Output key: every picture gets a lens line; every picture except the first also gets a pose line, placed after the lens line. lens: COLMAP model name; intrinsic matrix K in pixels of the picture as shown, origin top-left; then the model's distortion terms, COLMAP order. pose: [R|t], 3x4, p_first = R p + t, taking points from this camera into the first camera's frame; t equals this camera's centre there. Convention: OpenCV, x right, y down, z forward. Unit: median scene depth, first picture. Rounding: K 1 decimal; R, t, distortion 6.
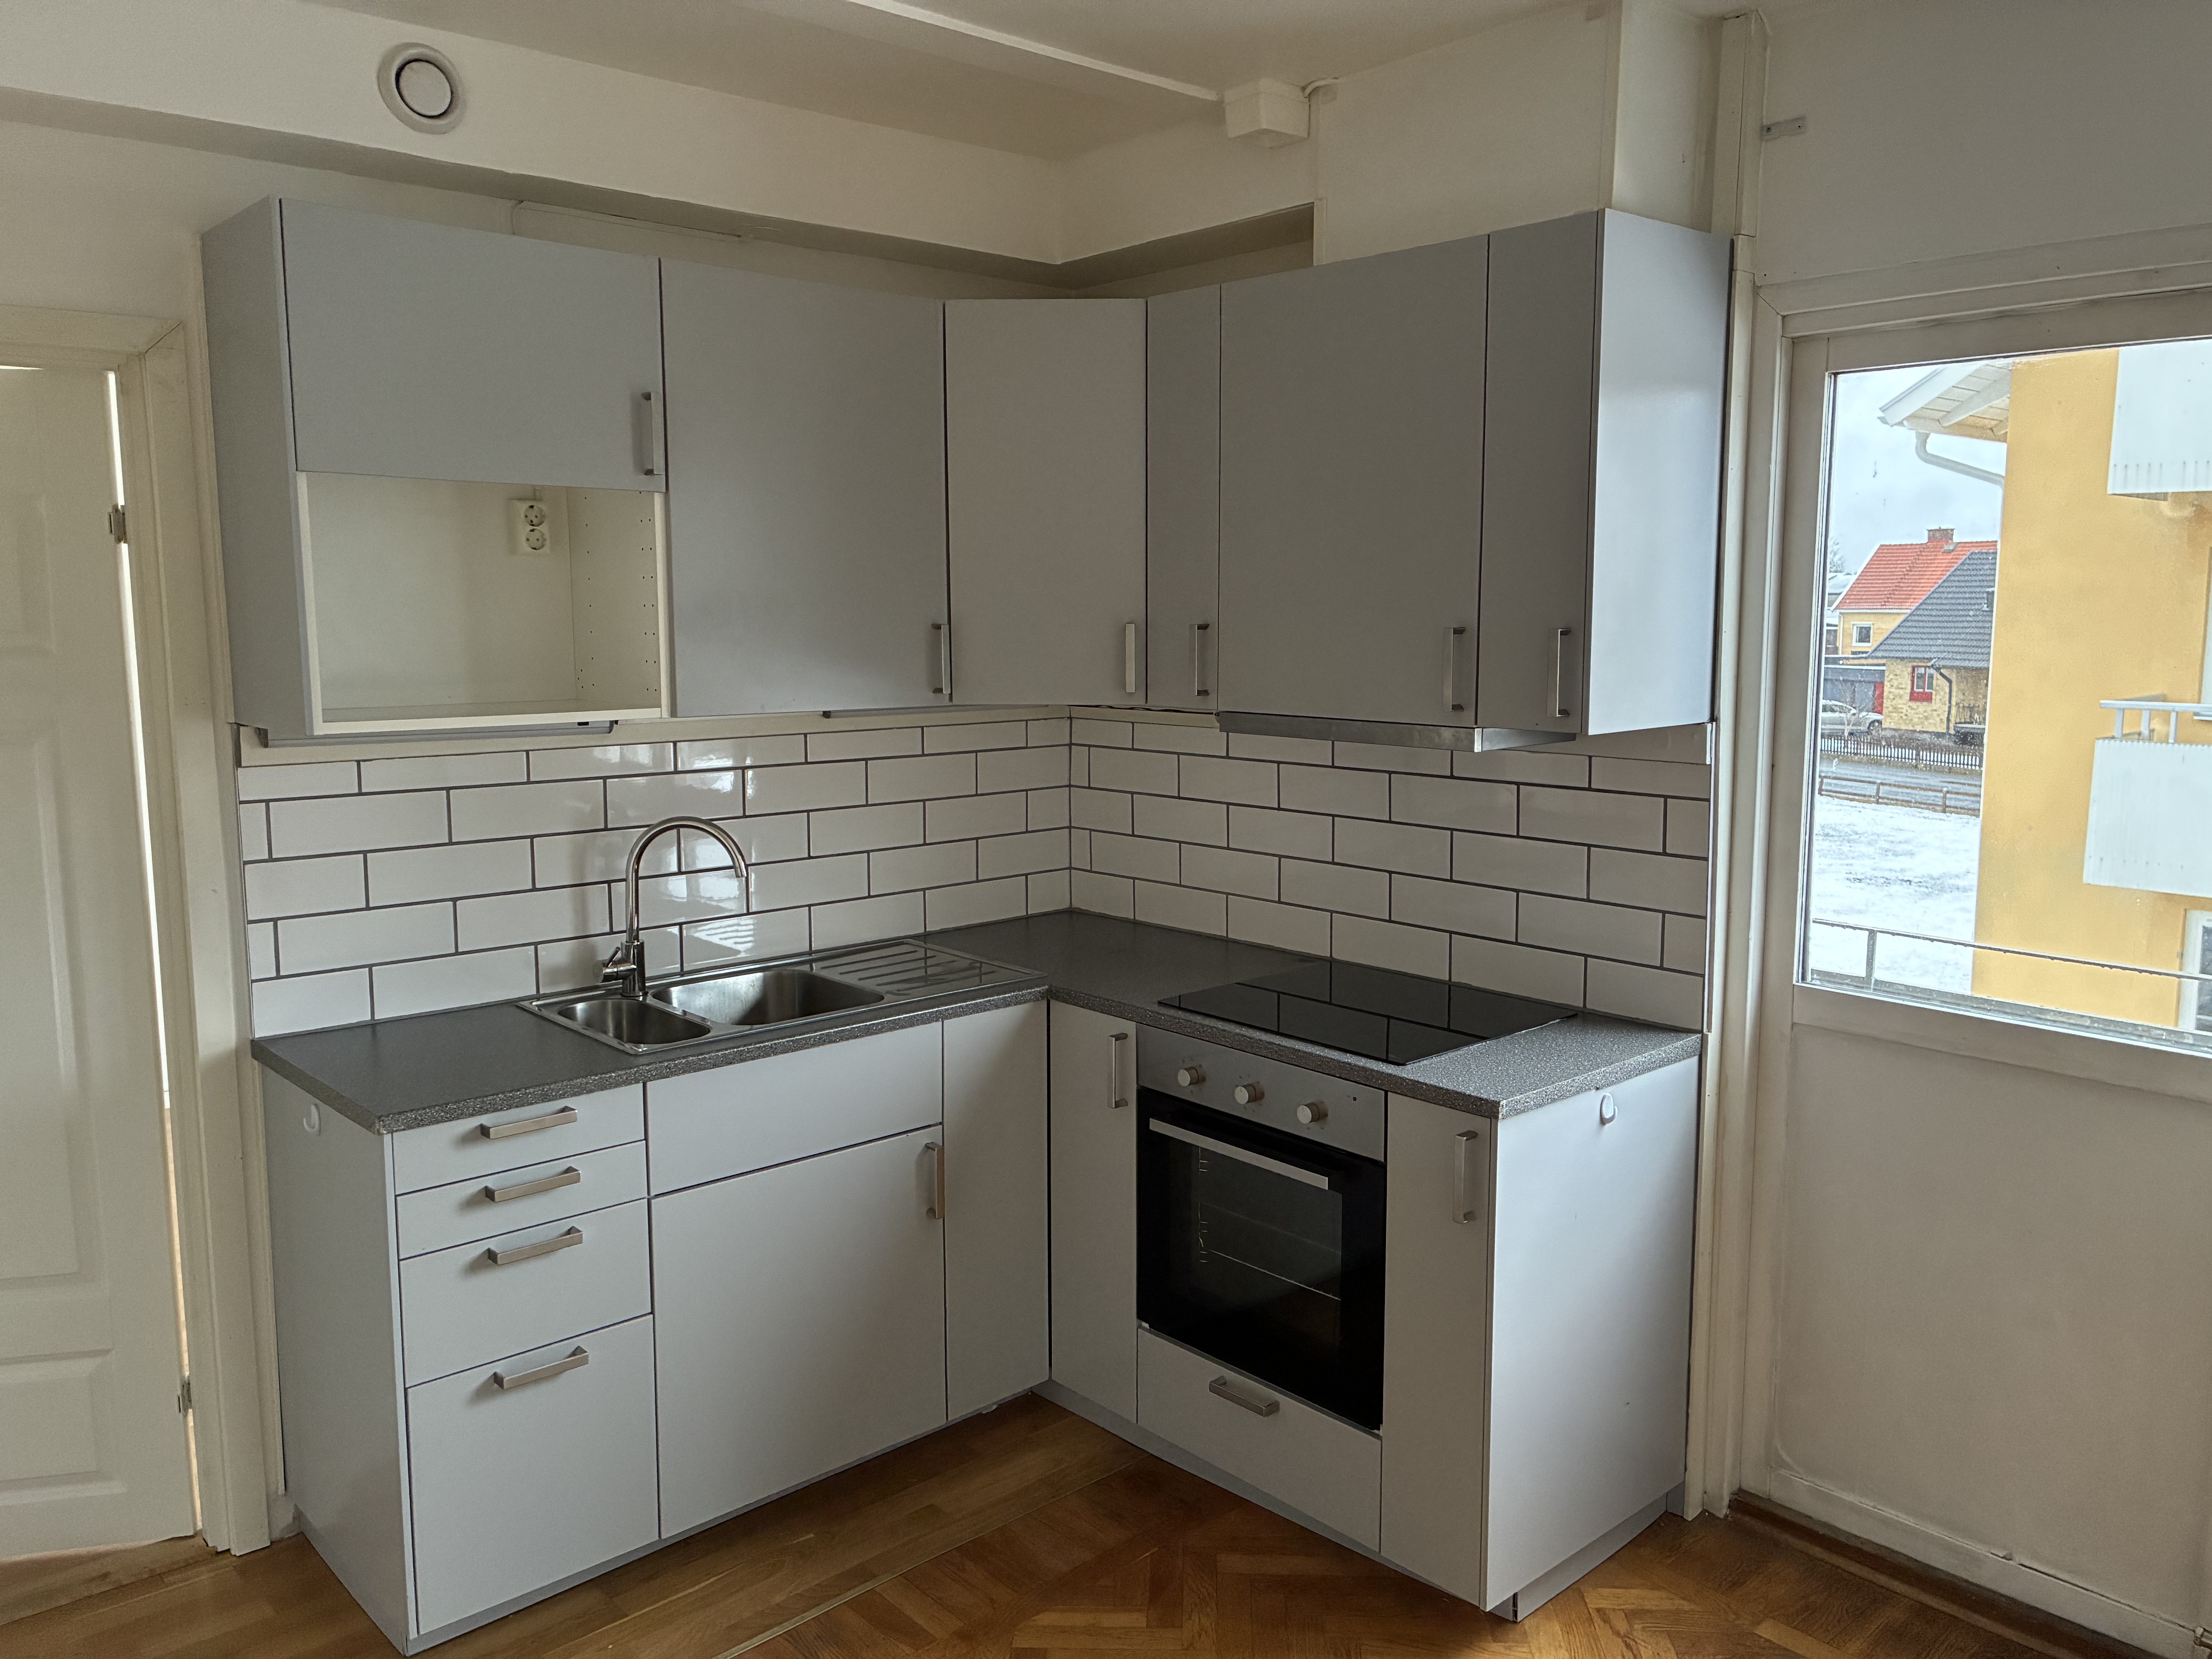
lens RADIAL K [[1662.3, 0, 1100.0], [0, 1662.3, 813.4], [0, 0, 1]] dist [0.064604, -0.085516]
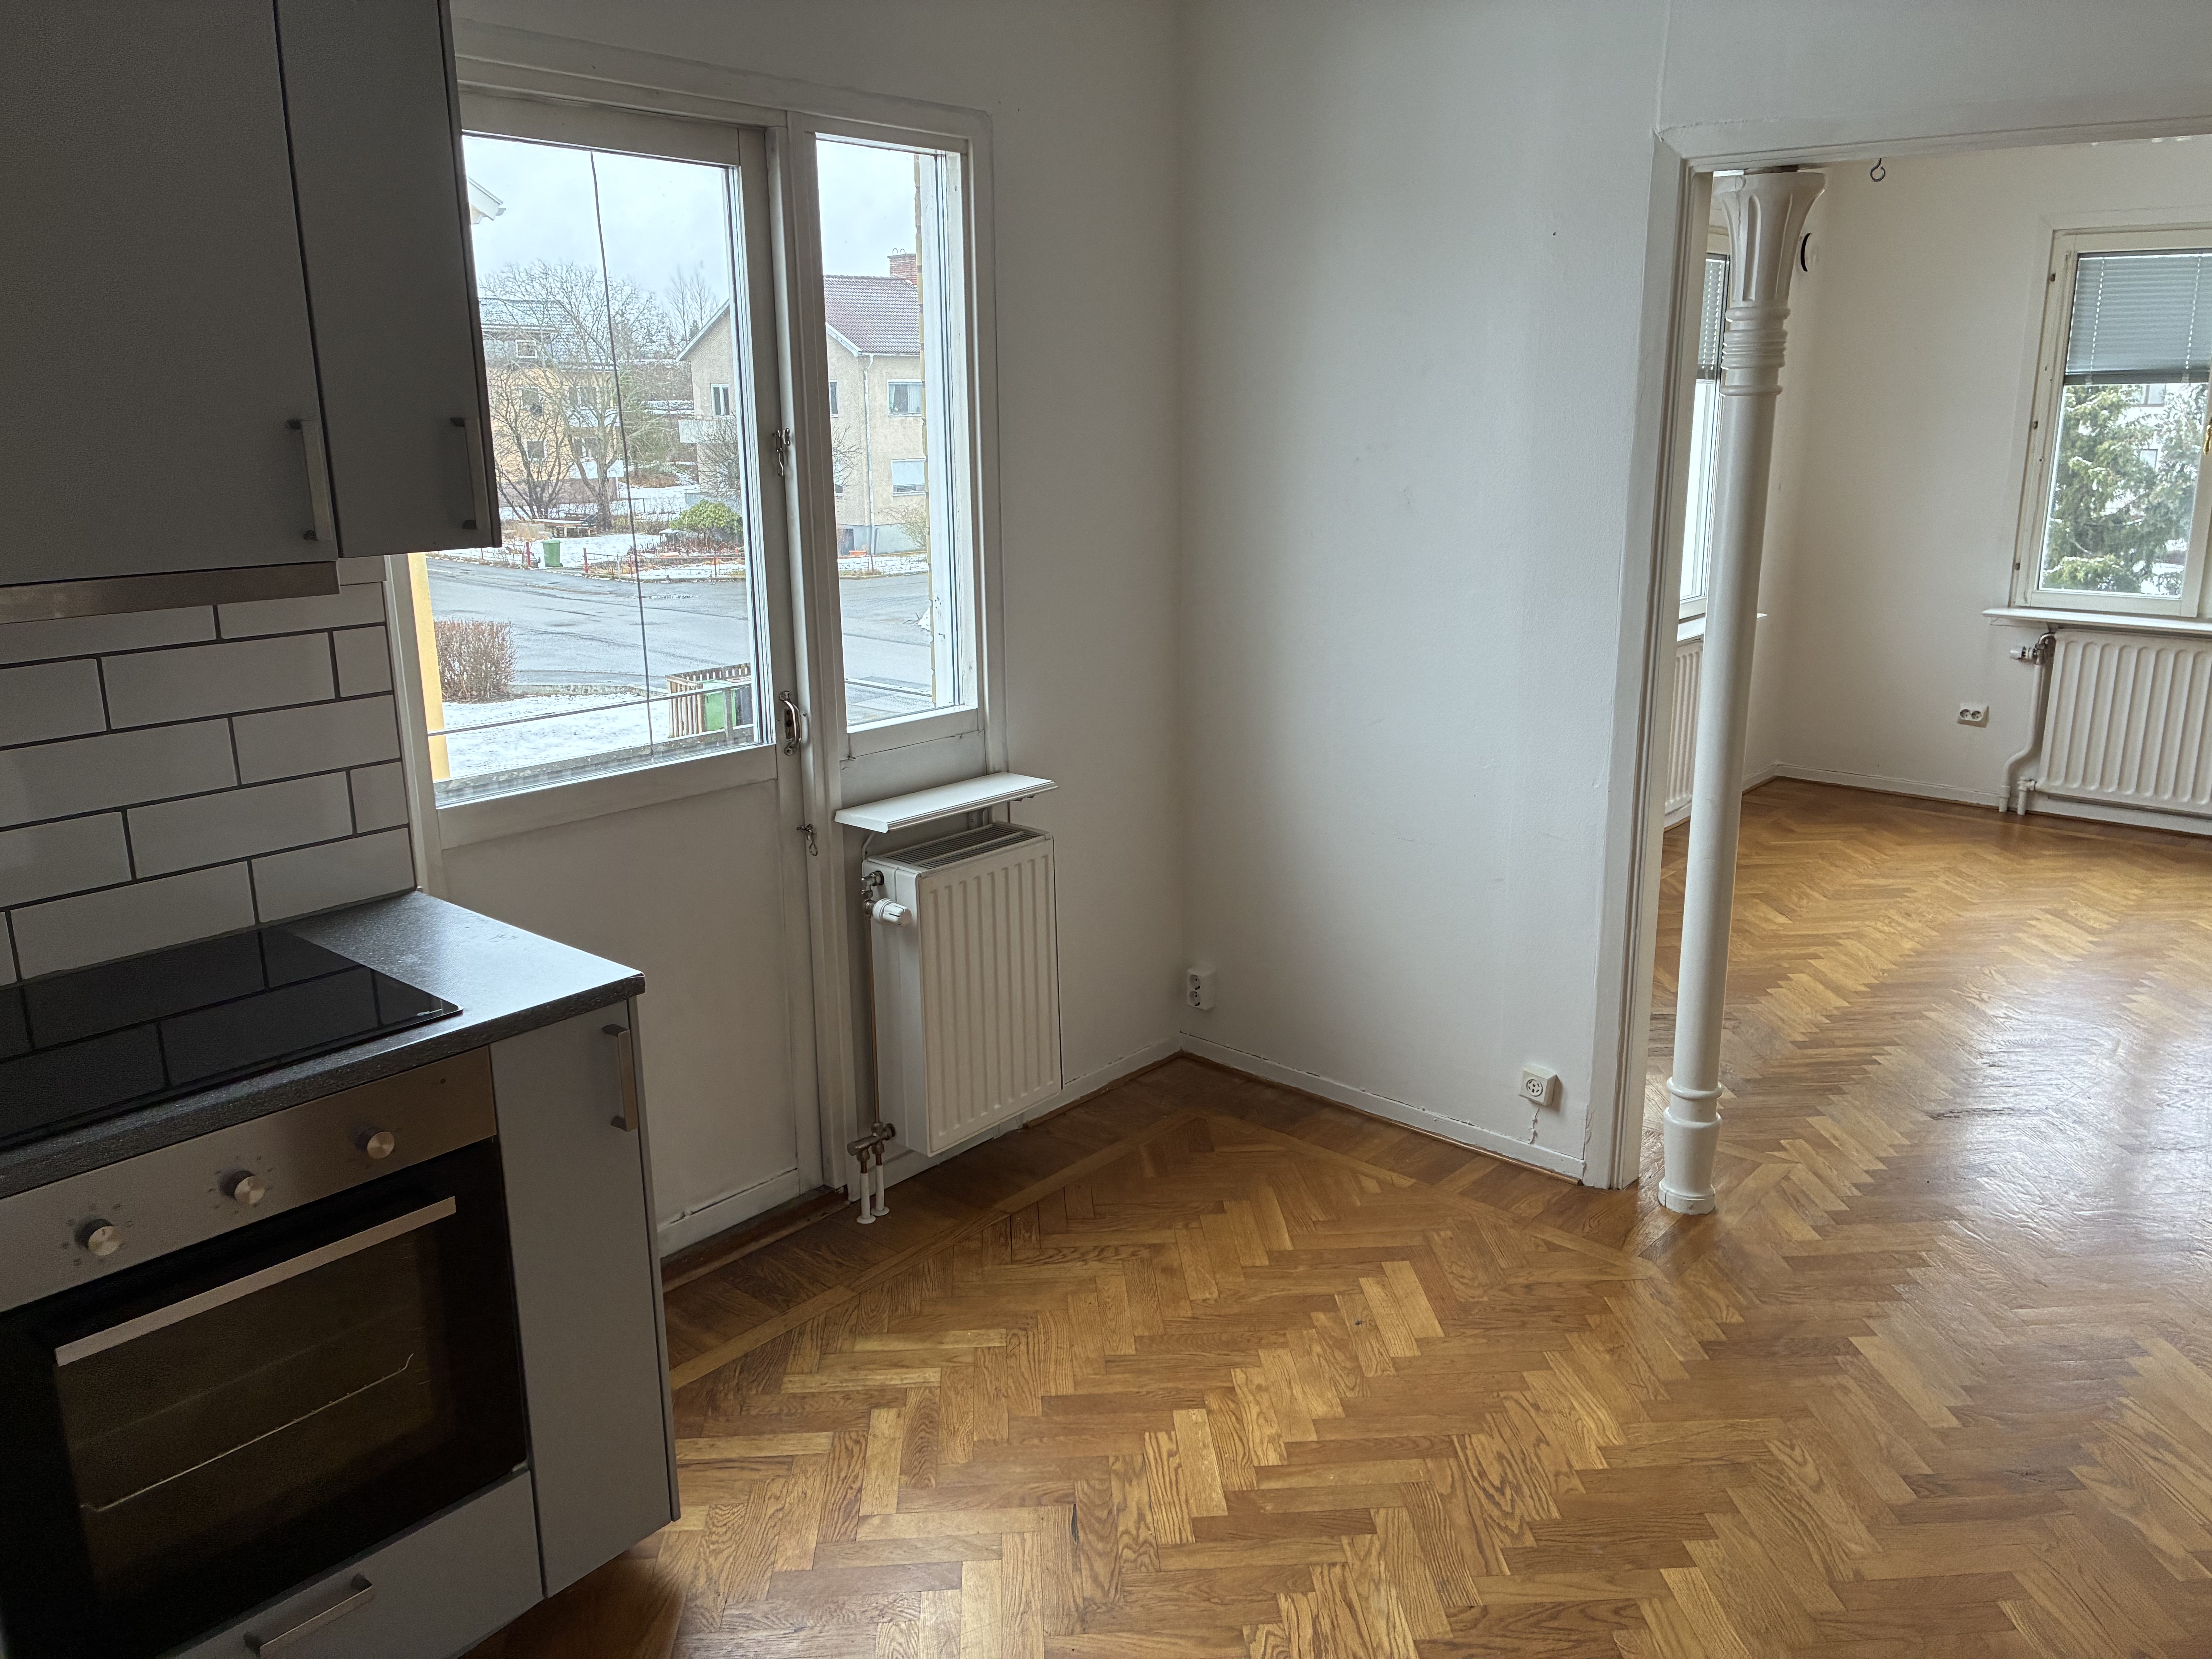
lens RADIAL K [[1662.3, 0, 1100.0], [0, 1662.3, 813.4], [0, 0, 1]] dist [0.064604, -0.085516]
pose [[-0.125762, -0.240329, 0.962510, -0.553431], [0.132254, 0.957492, 0.256356, -0.089117], [-0.983205, 0.159535, -0.088631, 0.759377]]
